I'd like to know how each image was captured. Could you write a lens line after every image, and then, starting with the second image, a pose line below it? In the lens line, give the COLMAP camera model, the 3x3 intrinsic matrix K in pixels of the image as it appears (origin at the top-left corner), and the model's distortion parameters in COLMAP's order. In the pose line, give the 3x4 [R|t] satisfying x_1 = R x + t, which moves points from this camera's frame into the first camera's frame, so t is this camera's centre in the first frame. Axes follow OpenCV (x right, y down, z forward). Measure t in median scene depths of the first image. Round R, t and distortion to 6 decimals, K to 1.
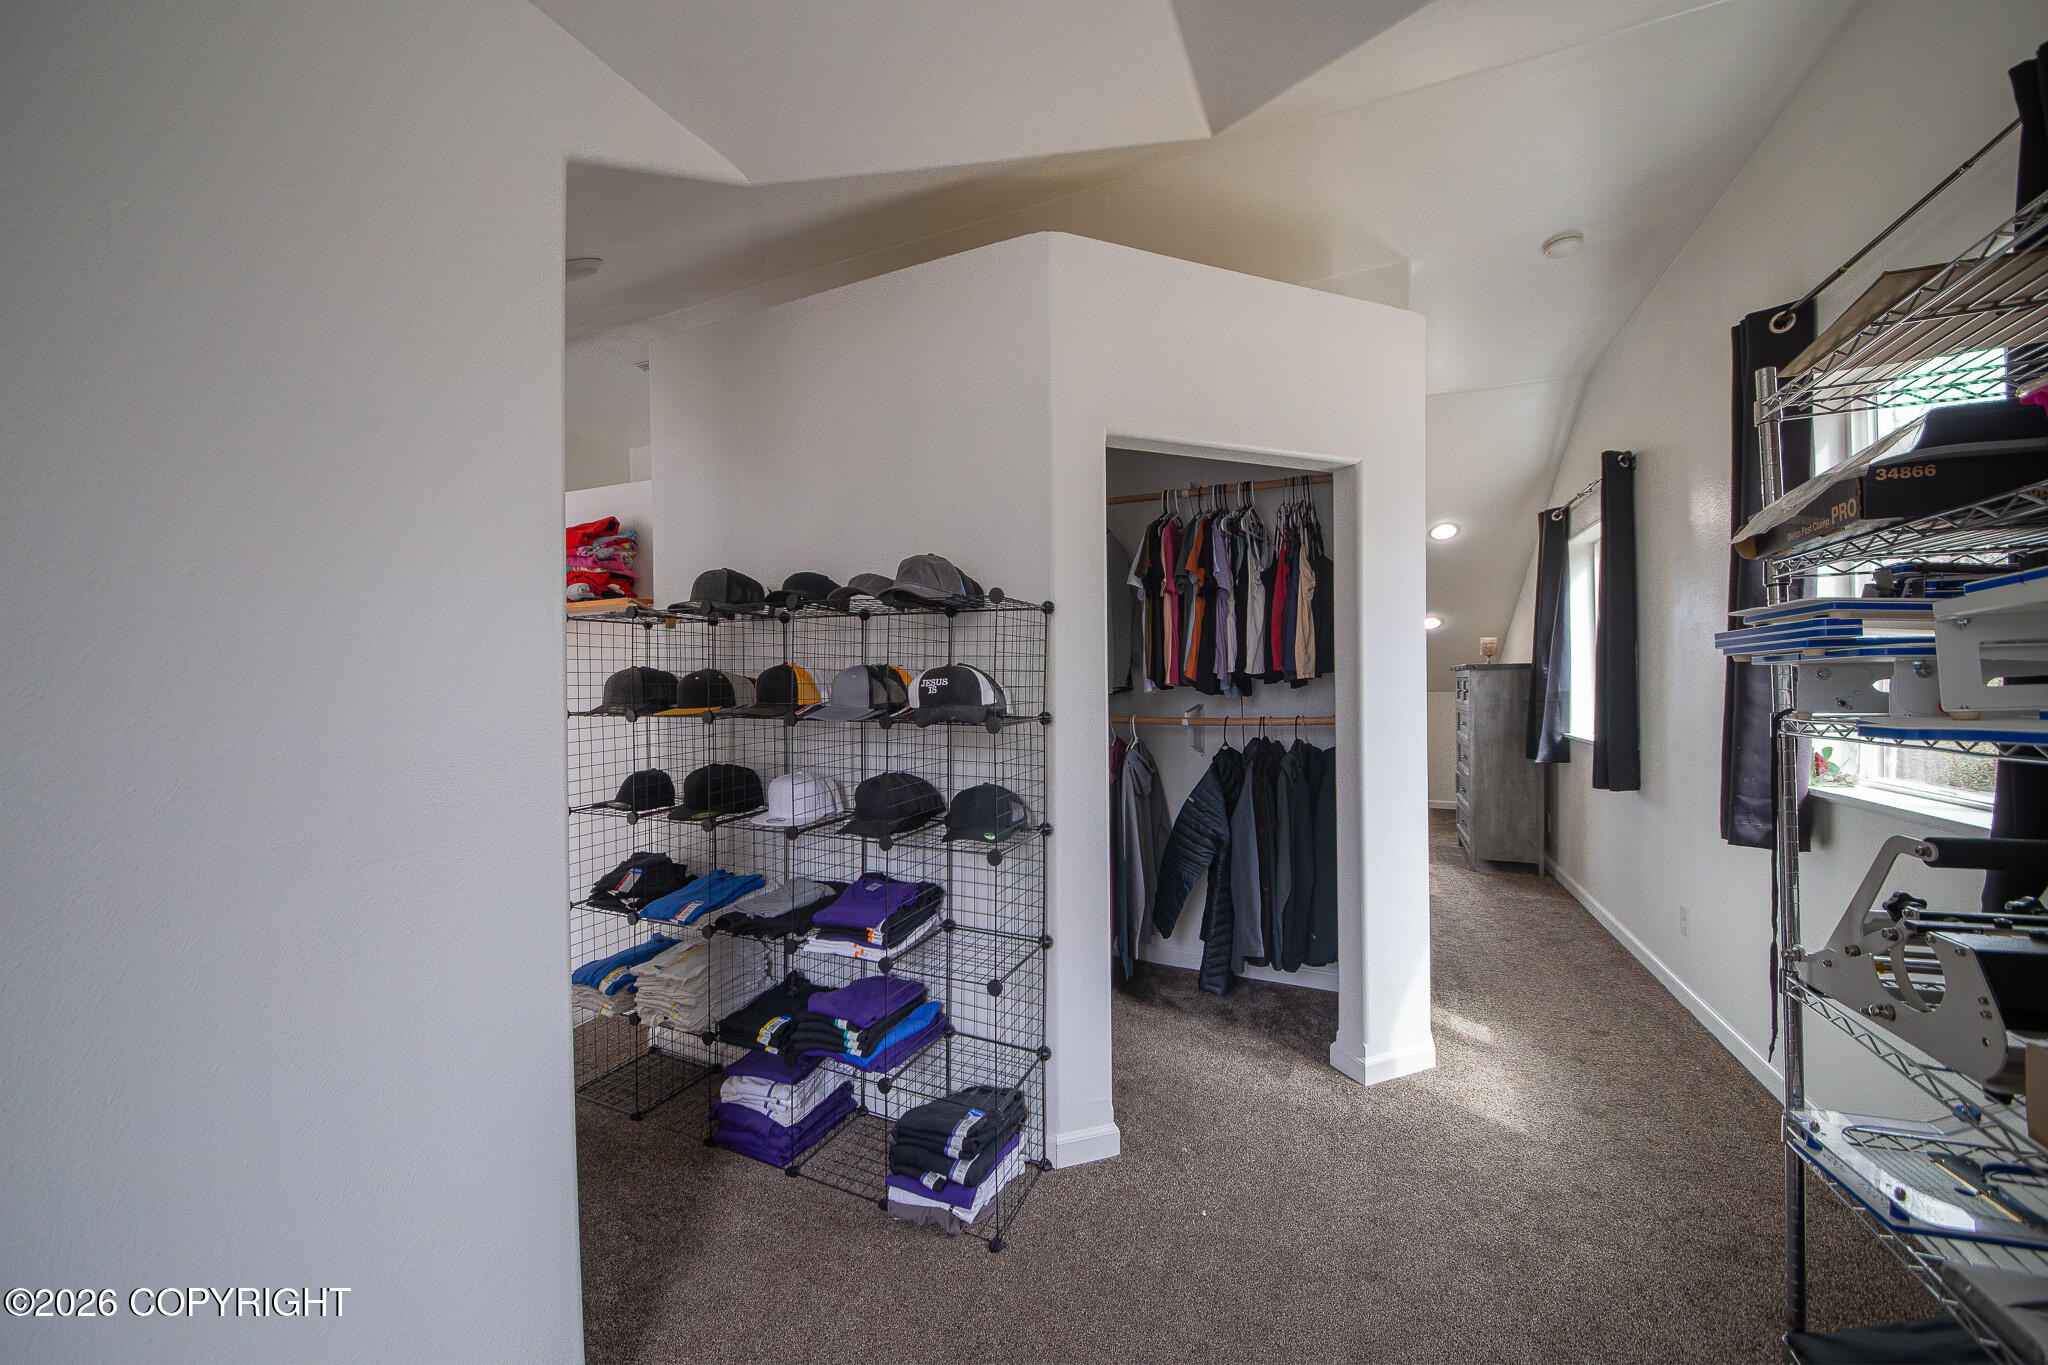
lens RADIAL K [[706.2, 0, 1024.0], [0, 706.2, 682.5], [0, 0, 1]] dist [0.022894, -0.019401]
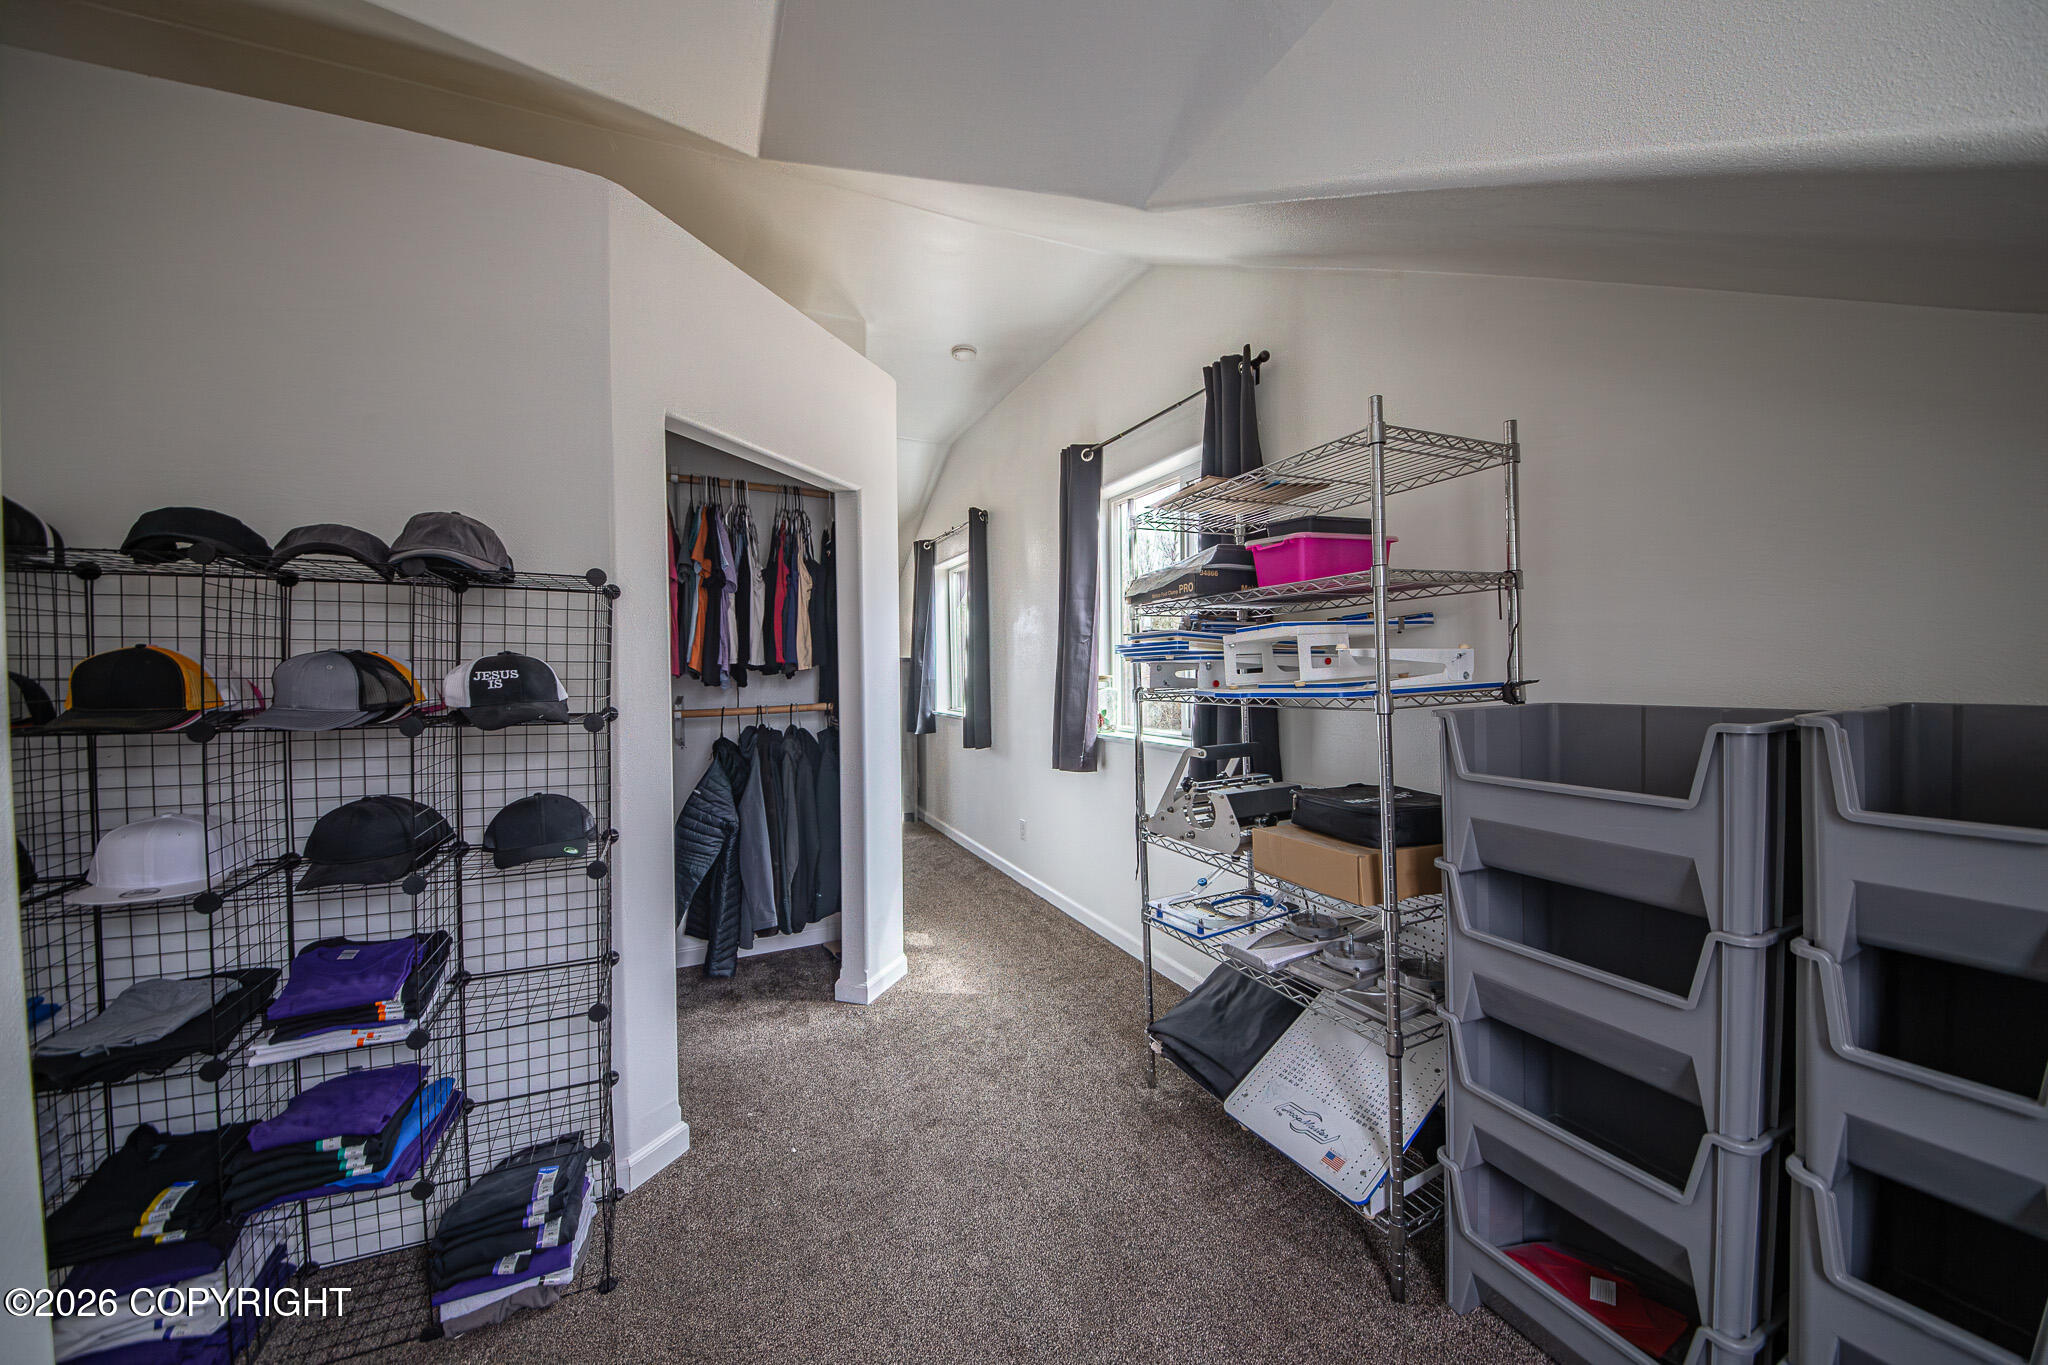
lens RADIAL K [[706.2, 0, 1024.0], [0, 706.2, 682.5], [0, 0, 1]] dist [0.022894, -0.019401]
pose [[0.667098, -0.013762, 0.744843, -0.275681], [0.003998, 0.999881, 0.014893, -0.001004], [-0.744959, -0.006957, 0.667074, -0.007638]]
